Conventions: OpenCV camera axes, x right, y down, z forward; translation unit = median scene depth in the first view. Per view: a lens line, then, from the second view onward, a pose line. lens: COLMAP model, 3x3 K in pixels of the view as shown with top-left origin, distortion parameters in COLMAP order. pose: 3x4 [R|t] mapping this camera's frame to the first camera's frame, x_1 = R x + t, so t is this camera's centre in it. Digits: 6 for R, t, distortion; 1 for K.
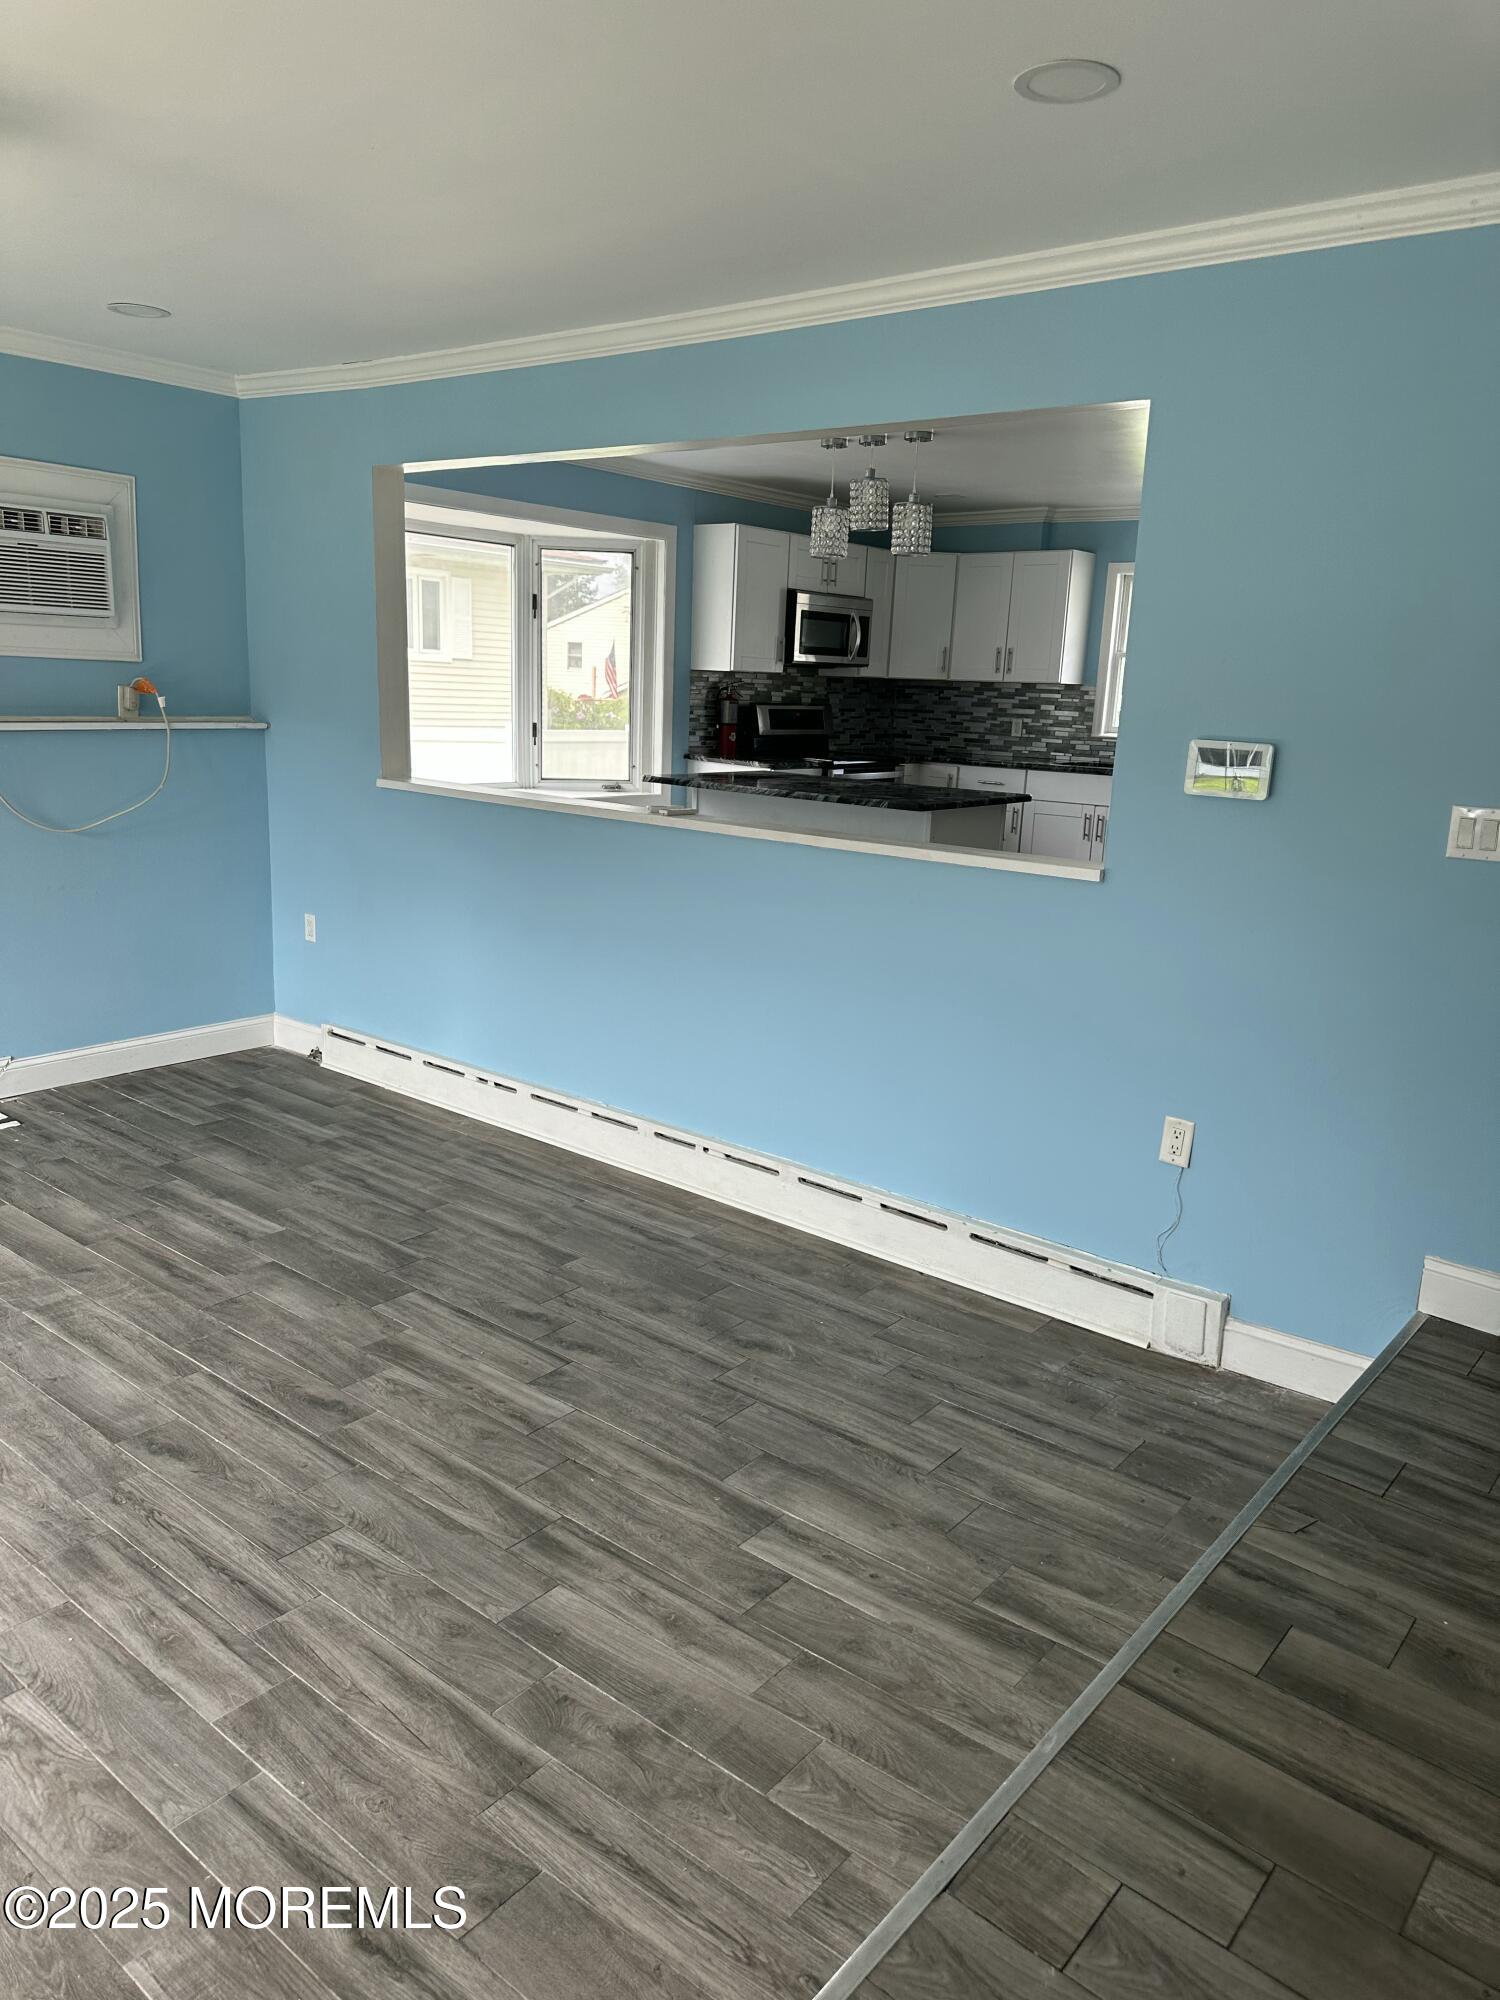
lens RADIAL K [[1332.0, 0, 750.0], [0, 1332.0, 1000.0], [0, 0, 1]] dist [-0.000327, -0.067971]
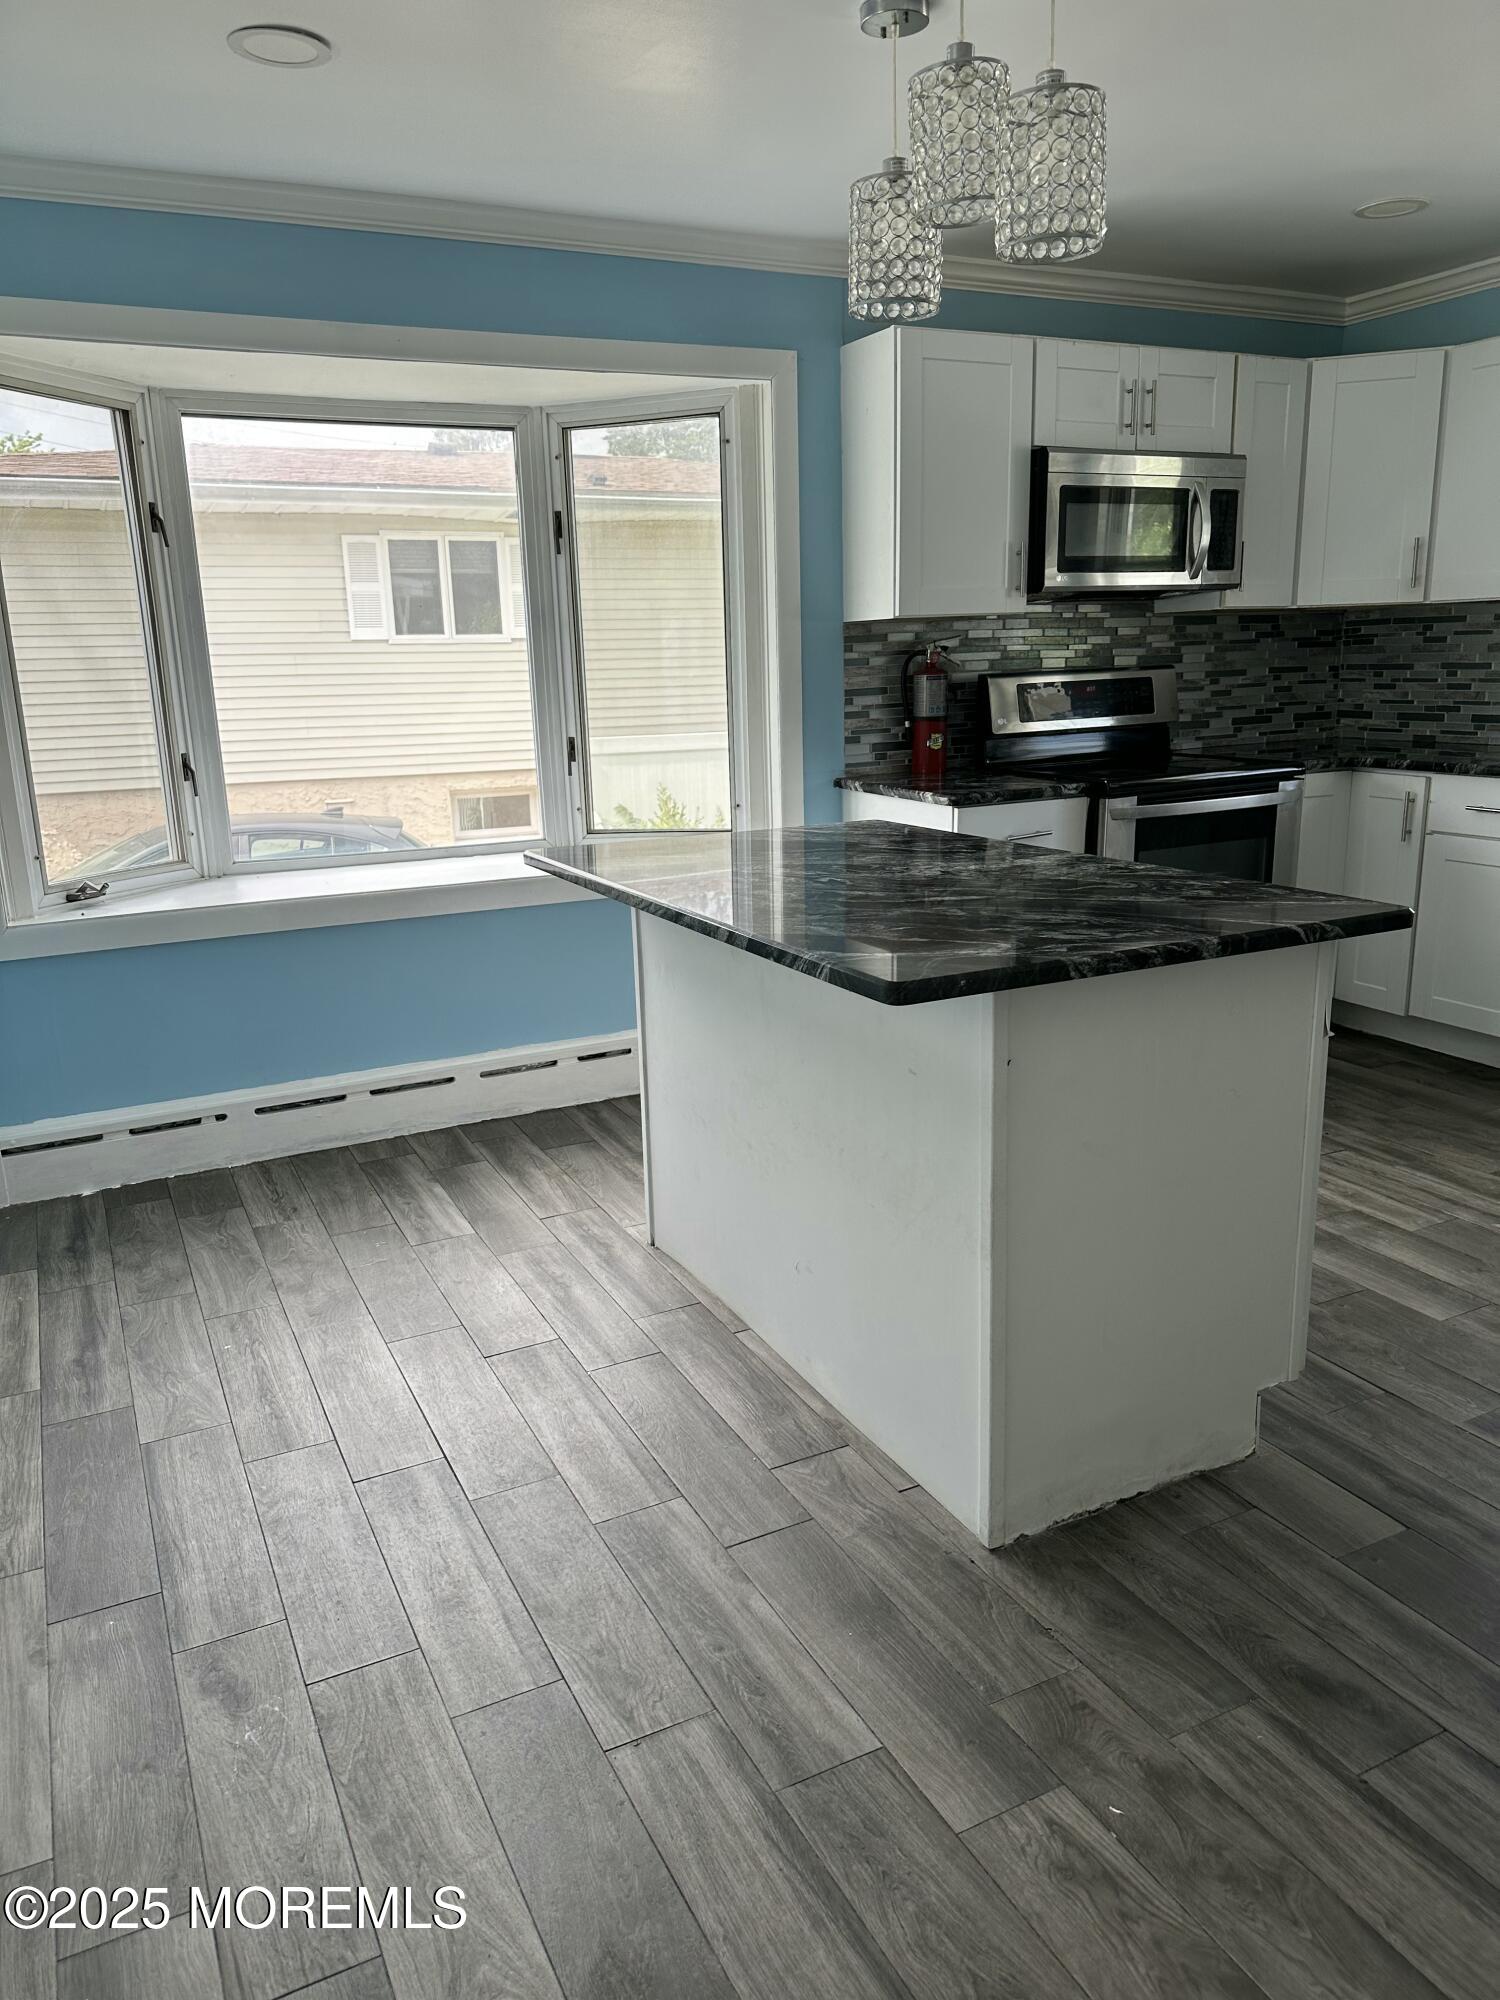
lens RADIAL K [[1332.0, 0, 750.0], [0, 1332.0, 1000.0], [0, 0, 1]] dist [-0.000327, -0.067971]
pose [[0.900341, 0.040182, -0.433326, 0.150469], [-0.031267, 0.999128, 0.027685, -0.103245], [0.434061, -0.011377, 0.900812, 0.470012]]
